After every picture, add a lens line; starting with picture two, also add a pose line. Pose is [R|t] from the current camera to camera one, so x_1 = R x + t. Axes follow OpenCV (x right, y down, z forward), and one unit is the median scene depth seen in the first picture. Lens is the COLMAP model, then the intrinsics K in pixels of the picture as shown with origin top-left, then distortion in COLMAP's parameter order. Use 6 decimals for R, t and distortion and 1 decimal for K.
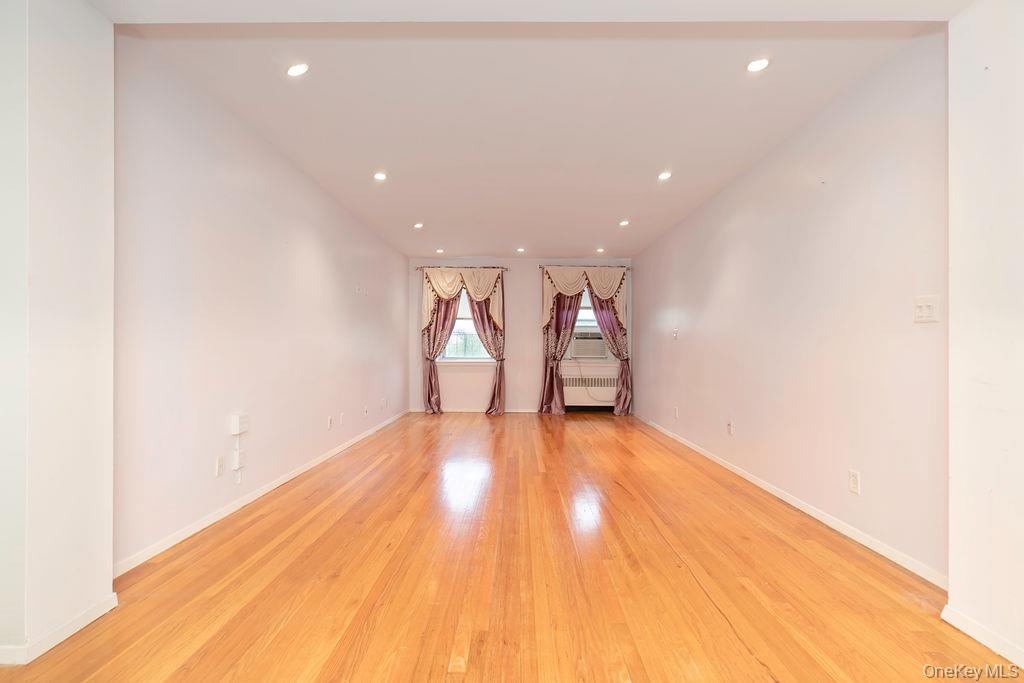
lens RADIAL K [[464.3, 0, 517.3], [0, 464.3, 344.8], [0, 0, 1]] dist [0.006739, 0.000358]
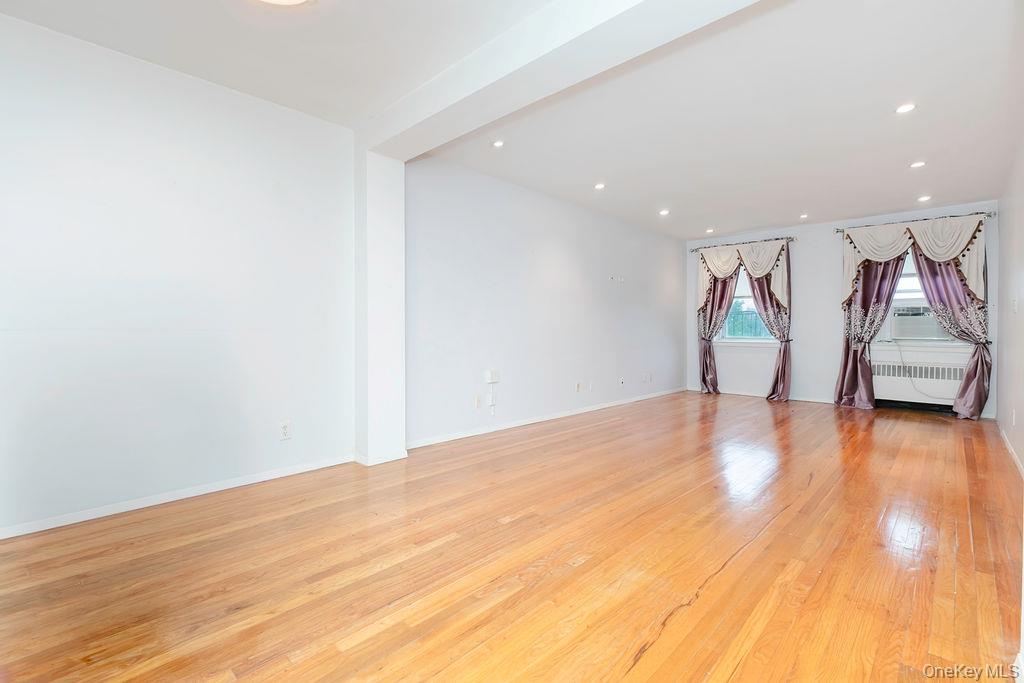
lens RADIAL K [[471.5, 0, 507.5], [0, 471.5, 338.6], [0, 0, 1]] dist [0.003770, 0.000283]
pose [[0.719219, 0.010640, -0.694702, 0.213383], [0.005854, 0.999754, 0.021373, 0.005063], [0.694759, -0.019438, 0.718980, -0.032327]]
